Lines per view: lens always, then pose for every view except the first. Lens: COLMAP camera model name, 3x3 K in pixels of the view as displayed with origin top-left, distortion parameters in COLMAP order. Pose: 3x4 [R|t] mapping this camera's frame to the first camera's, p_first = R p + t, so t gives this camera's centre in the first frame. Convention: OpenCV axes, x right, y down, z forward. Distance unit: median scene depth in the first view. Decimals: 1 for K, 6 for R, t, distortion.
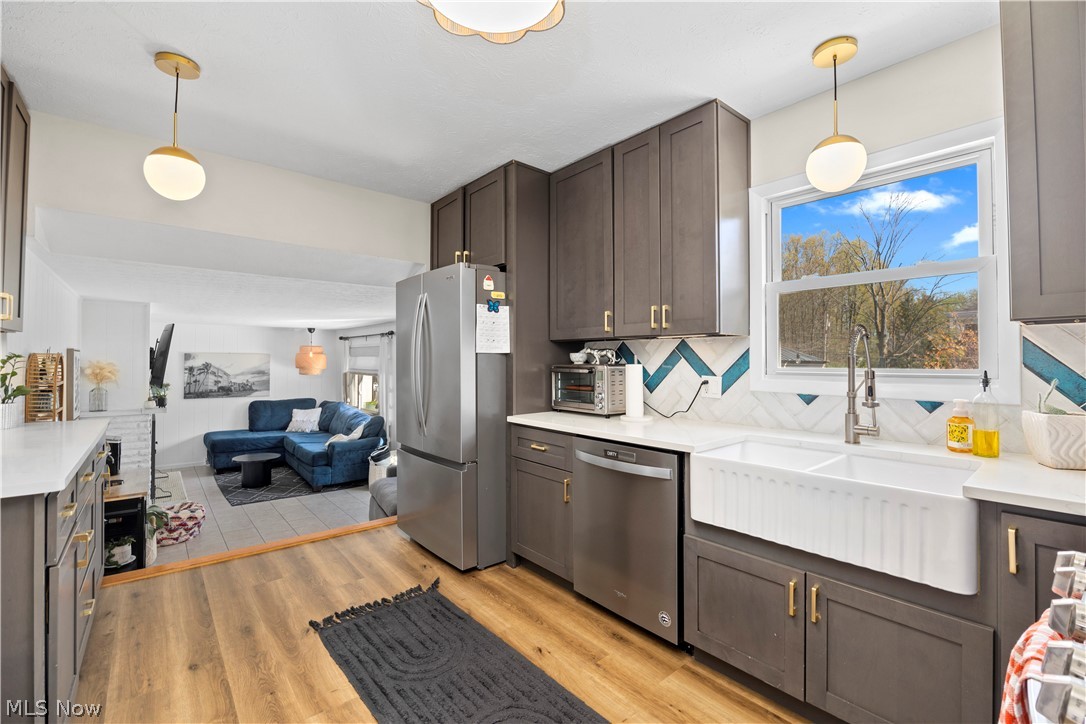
lens RADIAL K [[477.2, 0, 554.4], [0, 477.2, 357.8], [0, 0, 1]] dist [-0.014604, 0.000011]
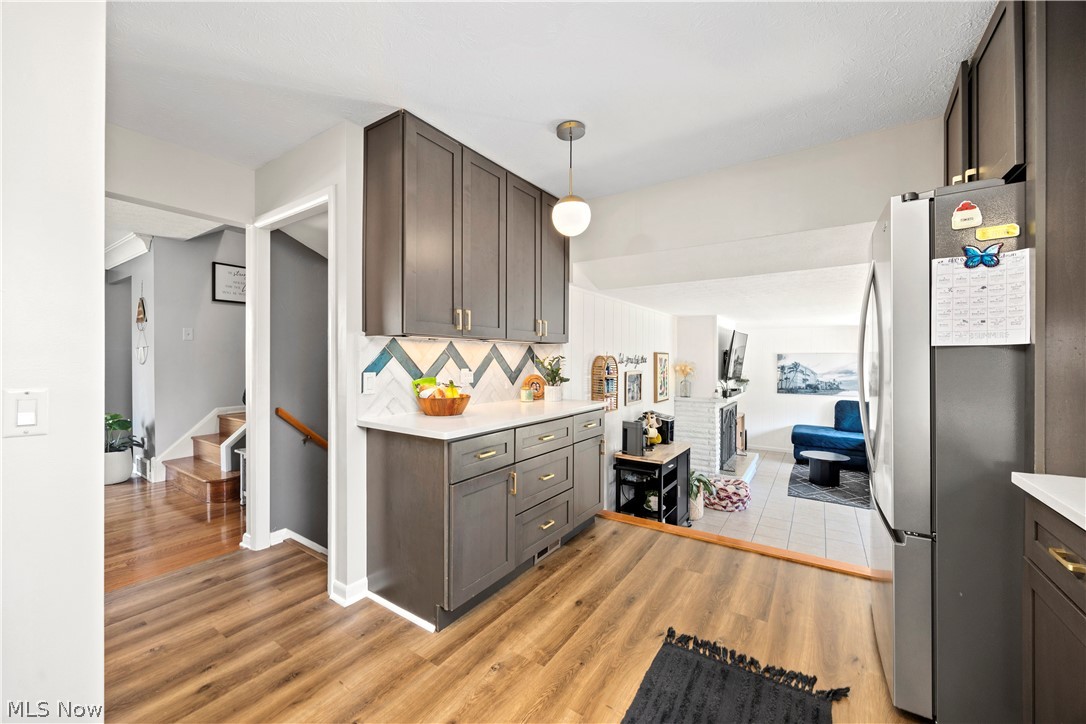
lens RADIAL K [[424.0, 0, 546.6], [0, 424.0, 362.0], [0, 0, 1]] dist [0.000142, 0.000311]
pose [[0.254763, 0.002732, -0.967000, 0.202348], [0.006117, 0.999971, 0.004436, 0.003669], [0.966984, -0.007046, 0.254739, 0.413602]]
